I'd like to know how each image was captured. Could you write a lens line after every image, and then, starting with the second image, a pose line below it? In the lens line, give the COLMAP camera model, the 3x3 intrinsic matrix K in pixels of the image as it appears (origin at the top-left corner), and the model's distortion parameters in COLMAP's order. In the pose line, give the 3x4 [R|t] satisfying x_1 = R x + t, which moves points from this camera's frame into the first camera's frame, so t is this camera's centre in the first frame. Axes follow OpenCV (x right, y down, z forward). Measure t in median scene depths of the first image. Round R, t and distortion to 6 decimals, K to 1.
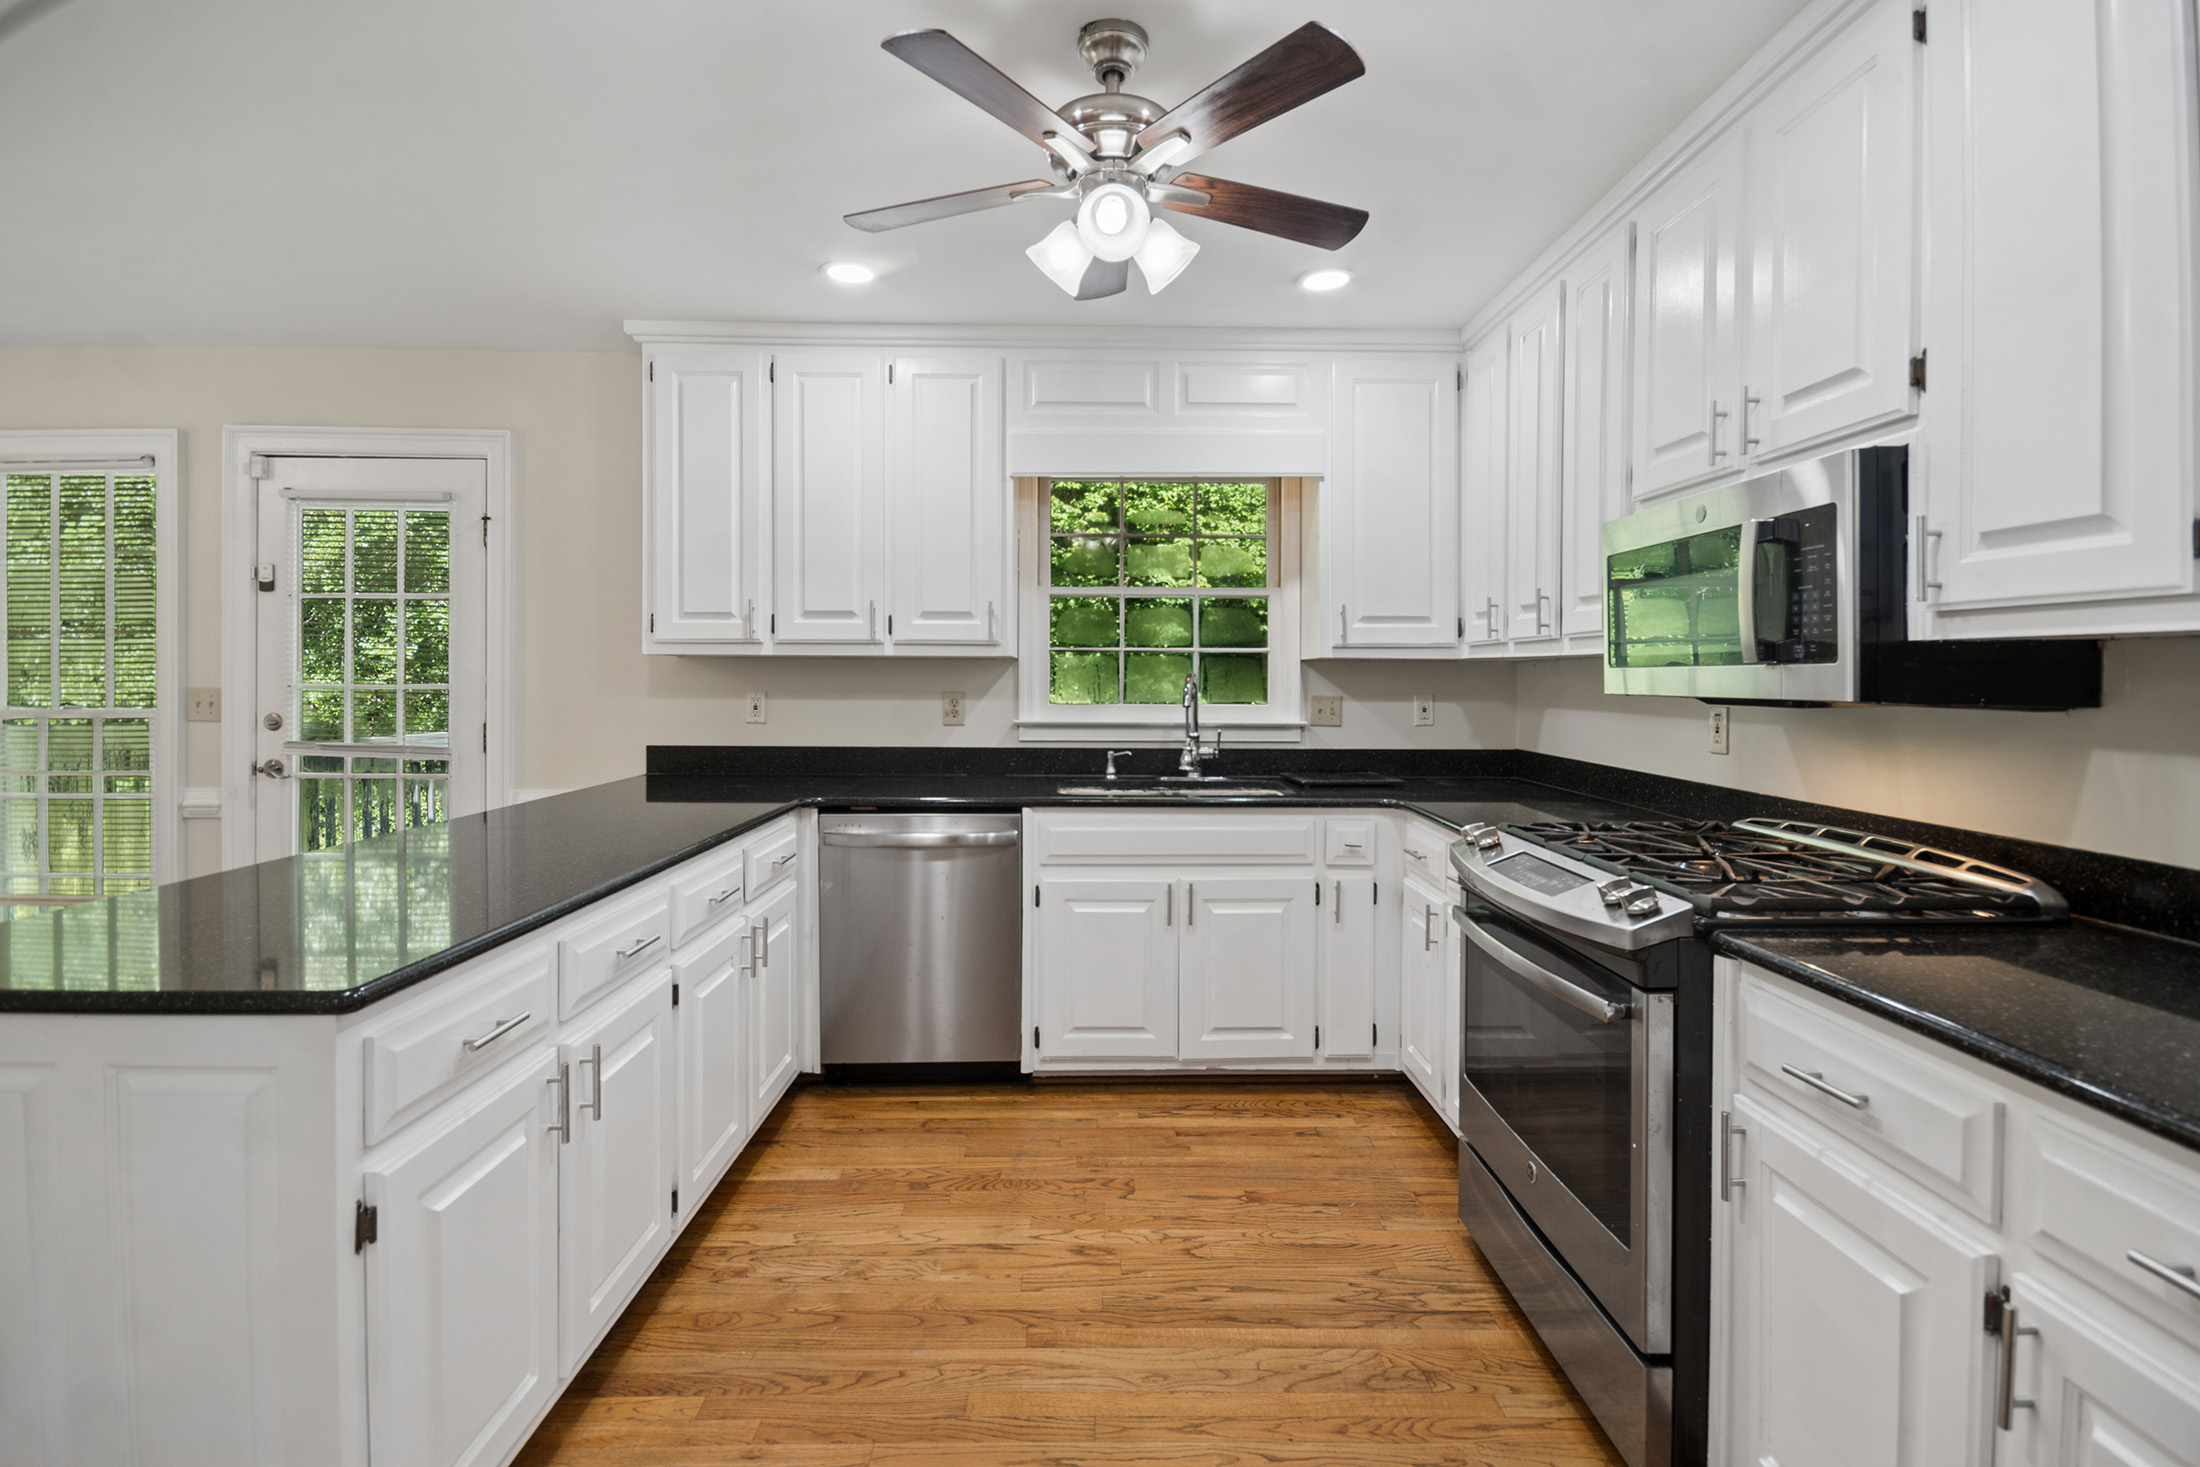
lens RADIAL K [[994.6, 0, 1104.4], [0, 994.6, 698.9], [0, 0, 1]] dist [0.000213, -0.000208]
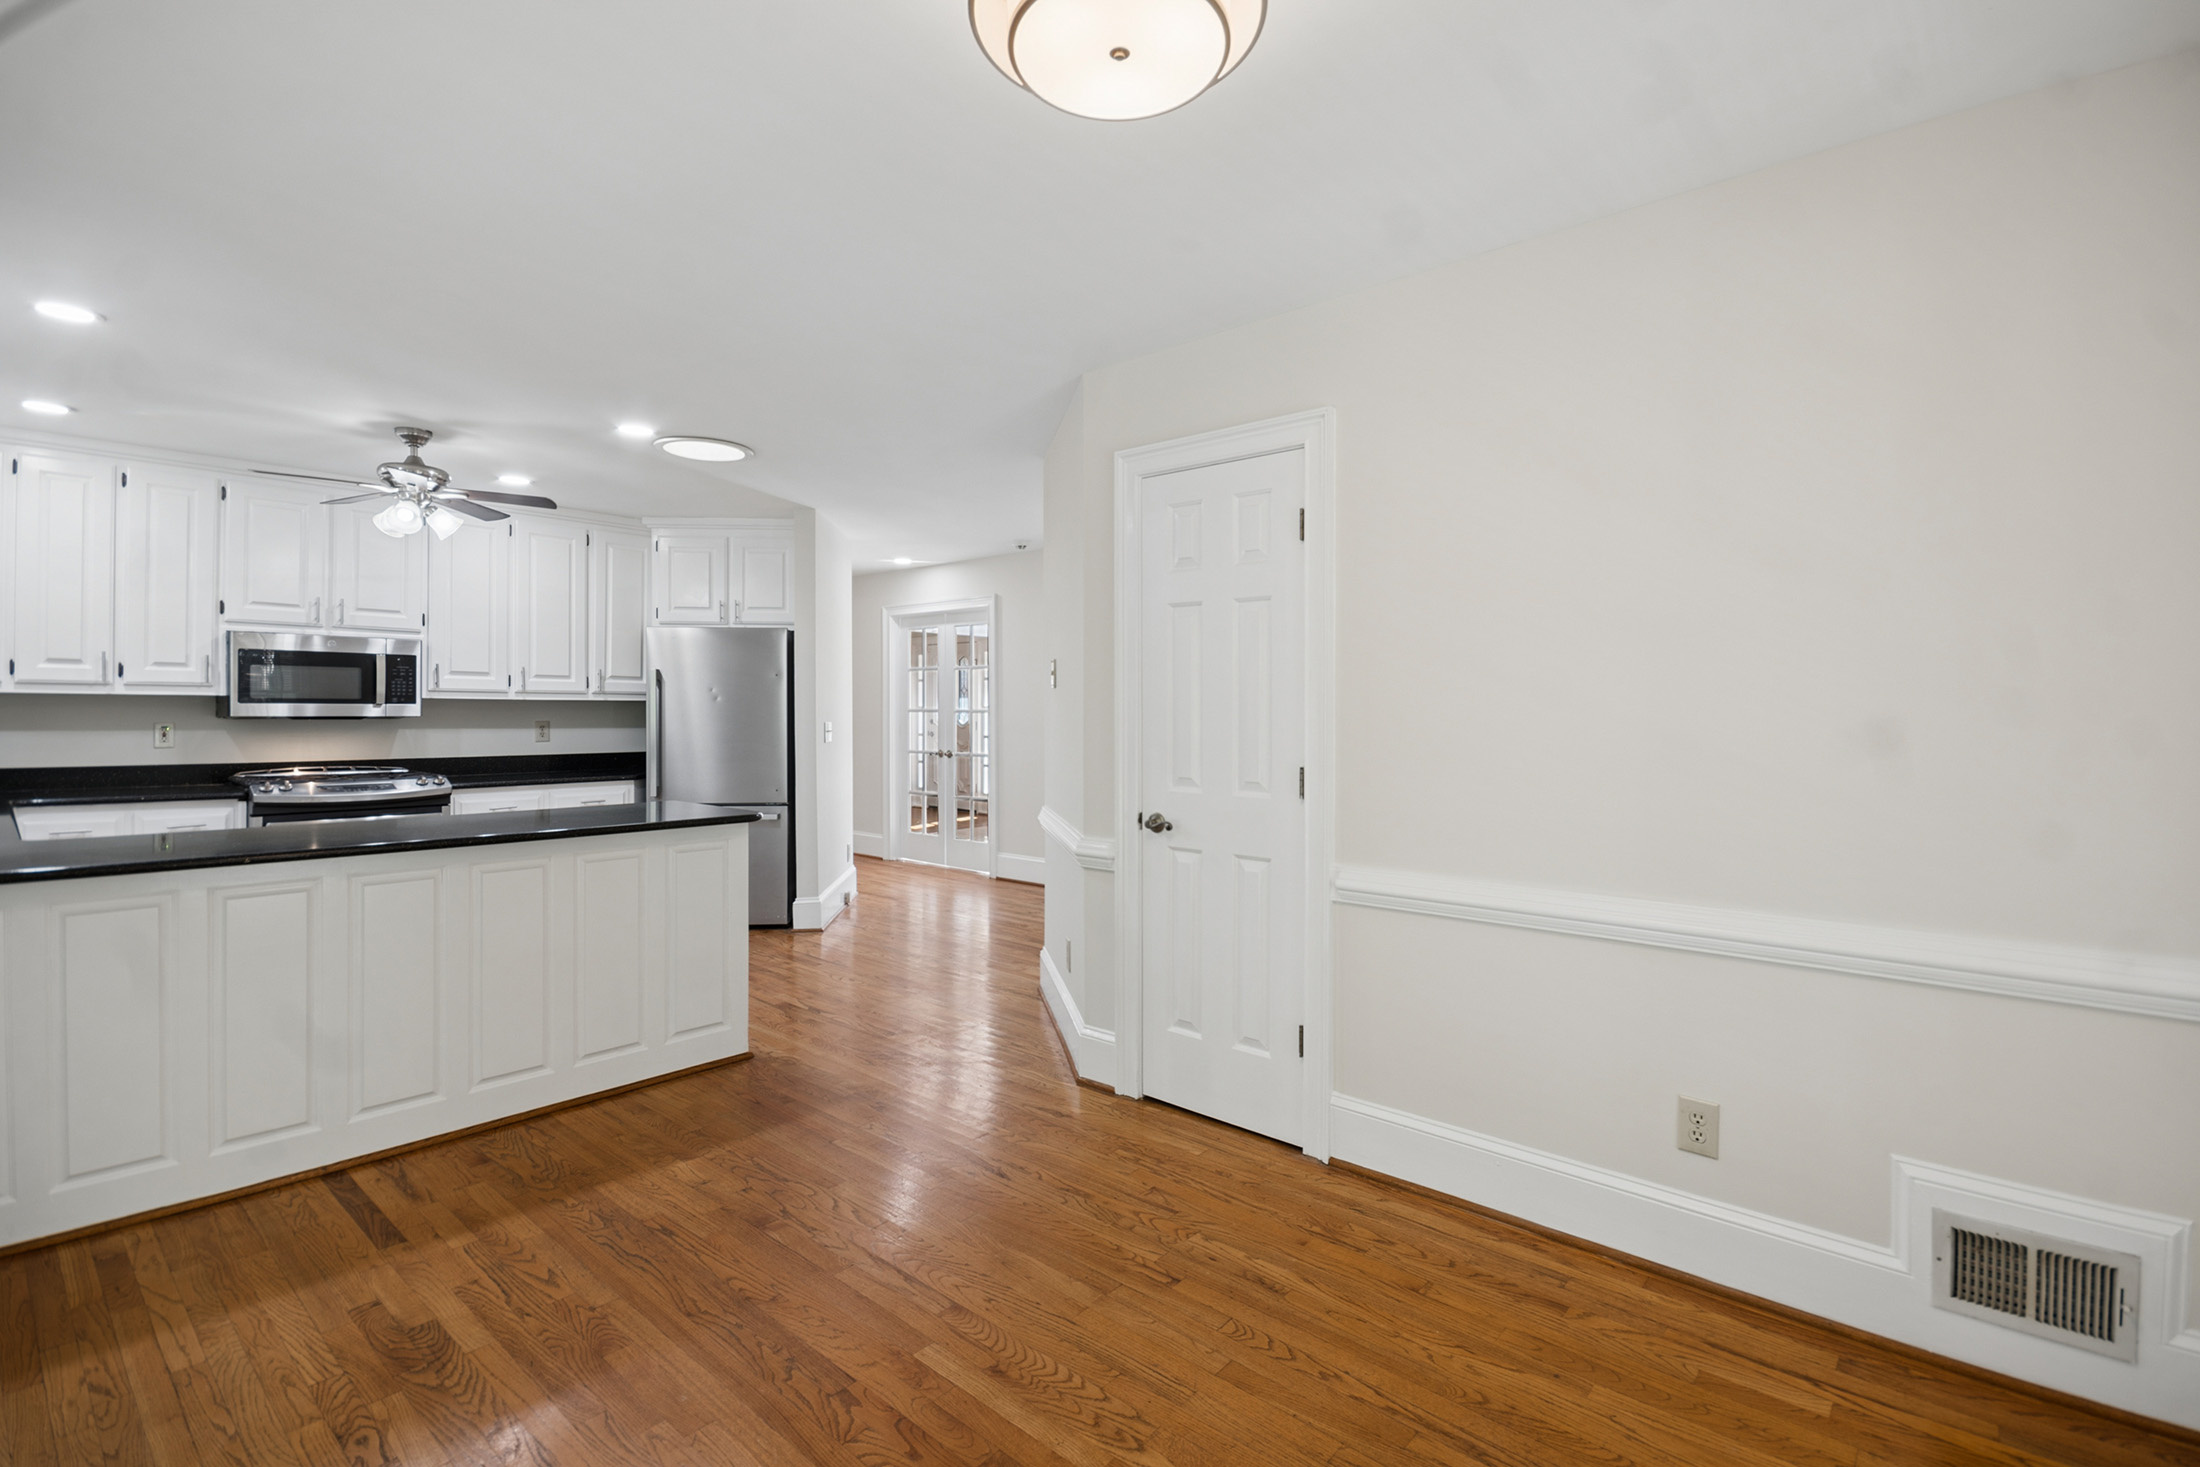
lens RADIAL K [[994.6, 0, 1104.4], [0, 994.6, 698.9], [0, 0, 1]] dist [0.000213, -0.000208]
pose [[-0.733038, -0.000183, 0.680187, -1.509158], [0.006267, 0.999956, 0.007023, -0.030283], [-0.680159, 0.009410, -0.733005, 0.895367]]
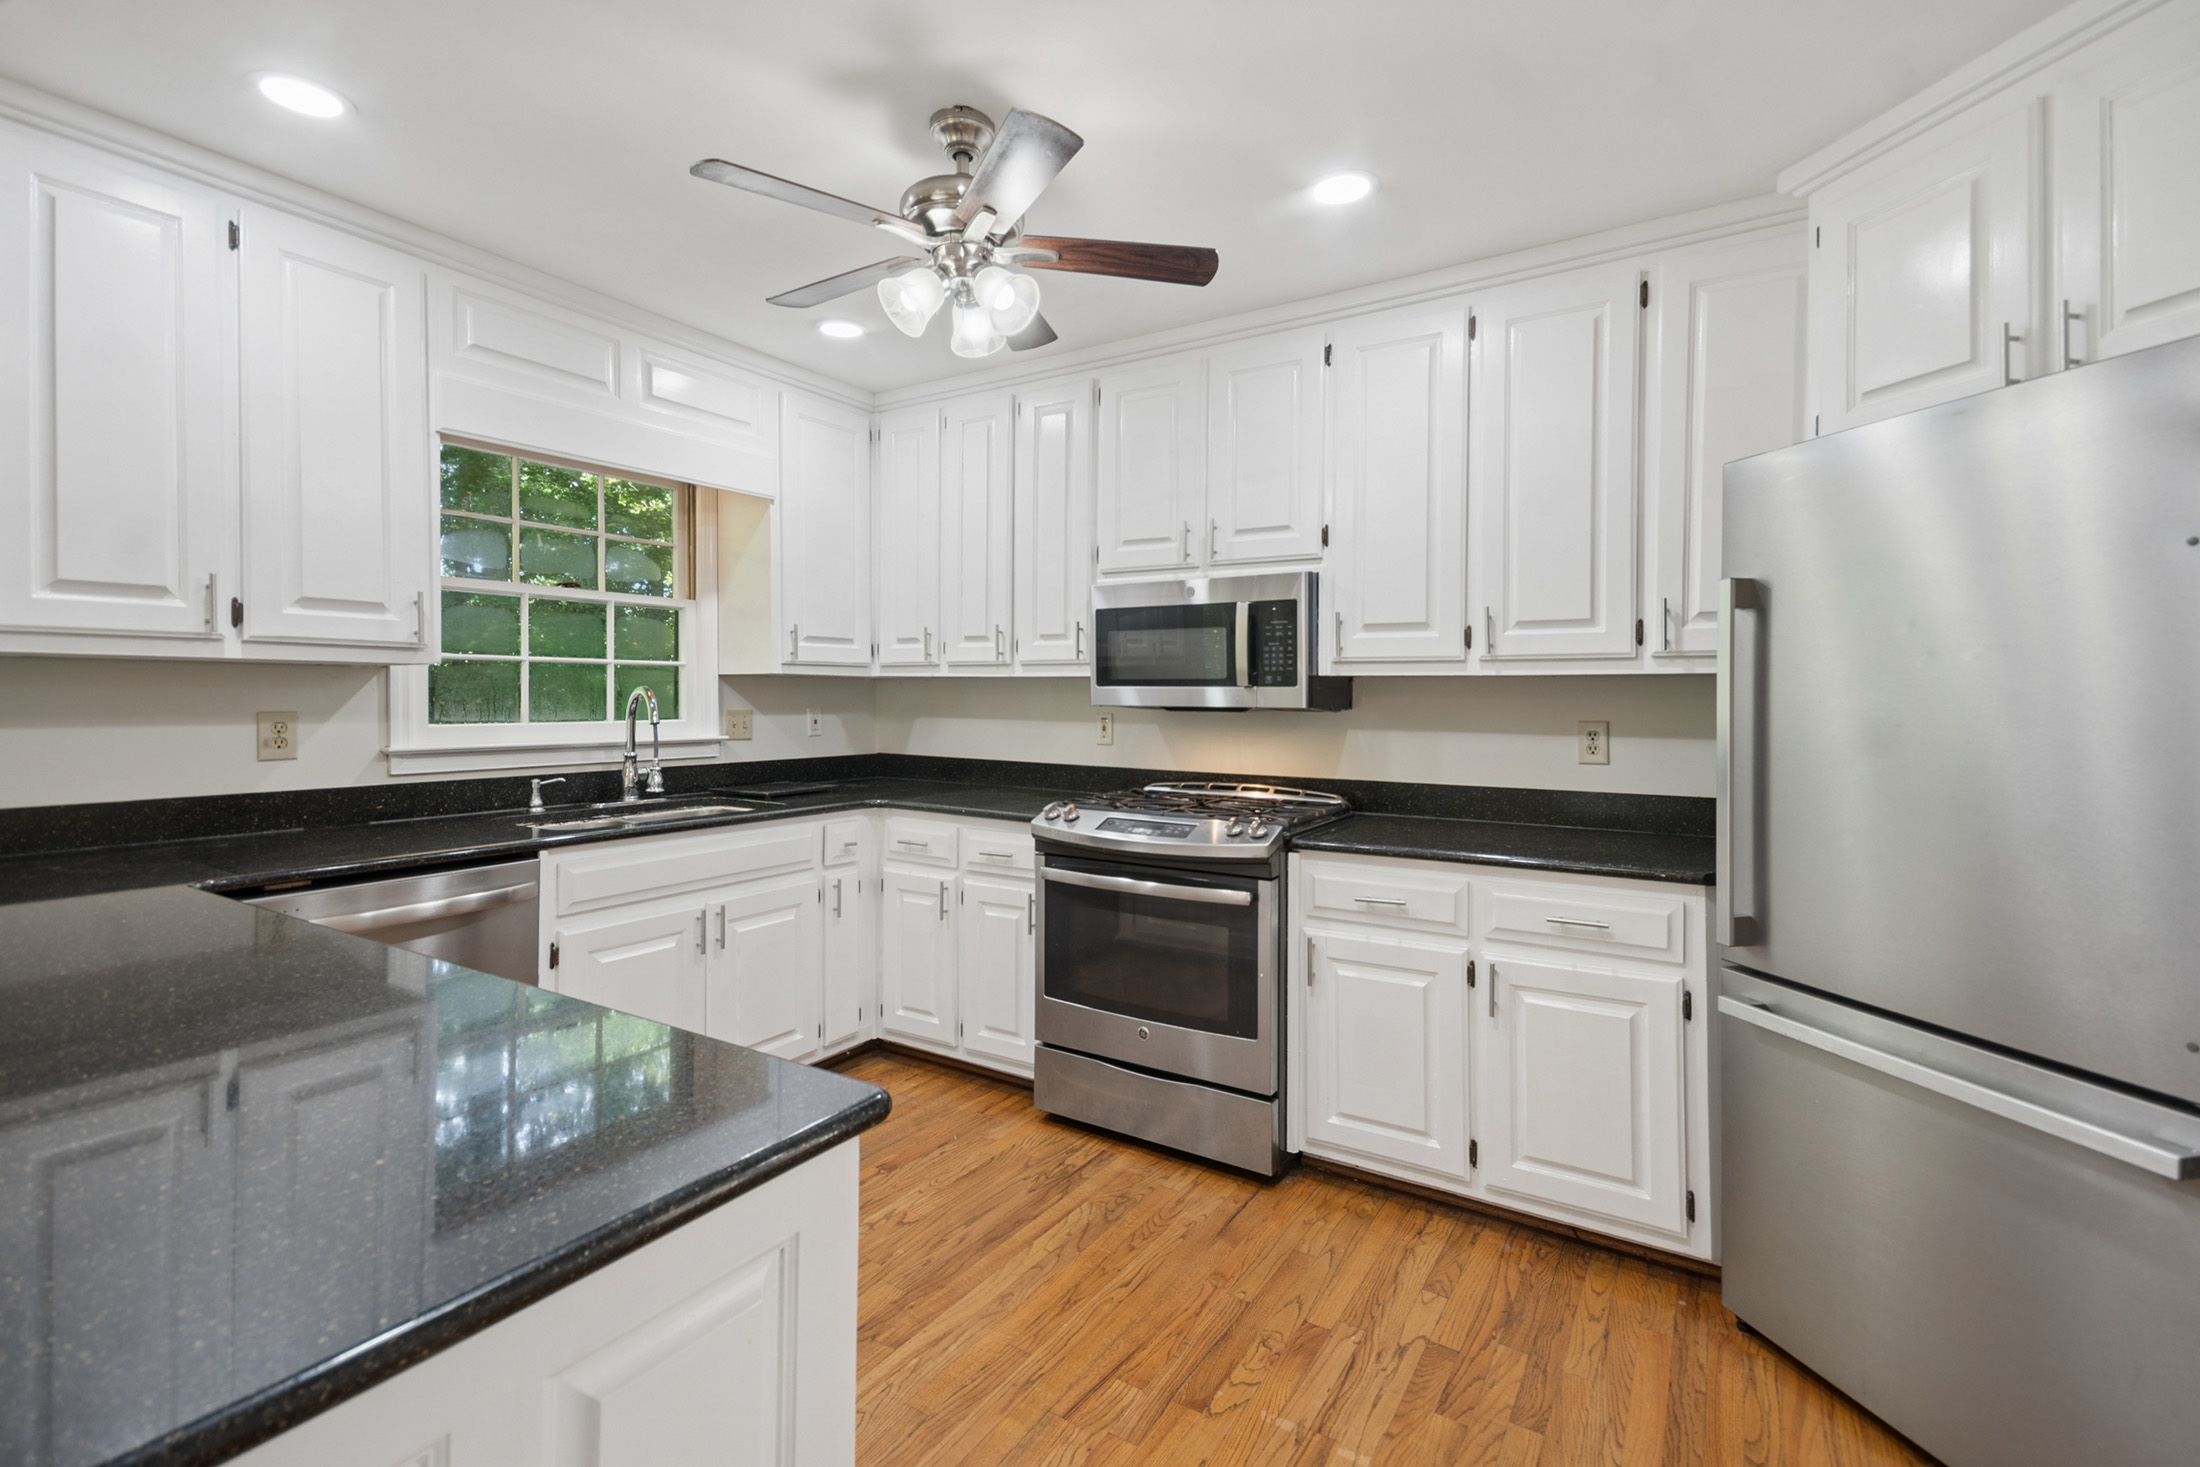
lens RADIAL K [[990.9, 0, 1103.3], [0, 990.9, 707.0], [0, 0, 1]] dist [0.029425, -0.000205]
pose [[0.545492, -0.011107, 0.838042, -0.479006], [0.014793, 0.999884, 0.003622, -0.005081], [-0.837985, 0.010421, 0.545593, 0.146320]]
